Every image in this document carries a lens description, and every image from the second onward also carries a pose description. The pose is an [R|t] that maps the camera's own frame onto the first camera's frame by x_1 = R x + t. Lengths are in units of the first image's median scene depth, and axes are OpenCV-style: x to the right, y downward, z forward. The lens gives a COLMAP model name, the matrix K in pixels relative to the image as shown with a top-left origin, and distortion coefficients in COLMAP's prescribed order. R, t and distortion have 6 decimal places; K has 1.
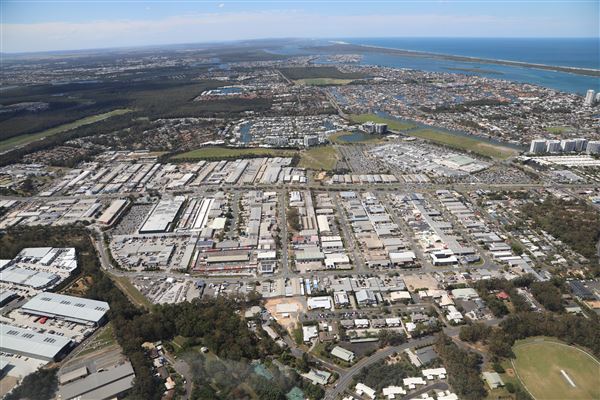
lens RADIAL K [[408.8, 0, 306.6], [0, 408.8, 199.7], [0, 0, 1]] dist [-0.116975, 0.070549]
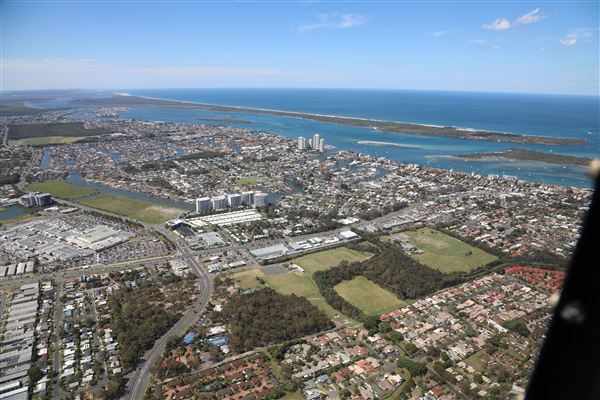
lens RADIAL K [[408.8, 0, 306.6], [0, 408.8, 199.7], [0, 0, 1]] dist [-0.116975, 0.070549]
pose [[0.890399, -0.099051, 0.444272, 0.376312], [0.149951, 0.985383, -0.080835, -0.033380], [-0.429772, 0.138595, 0.892237, 0.044446]]
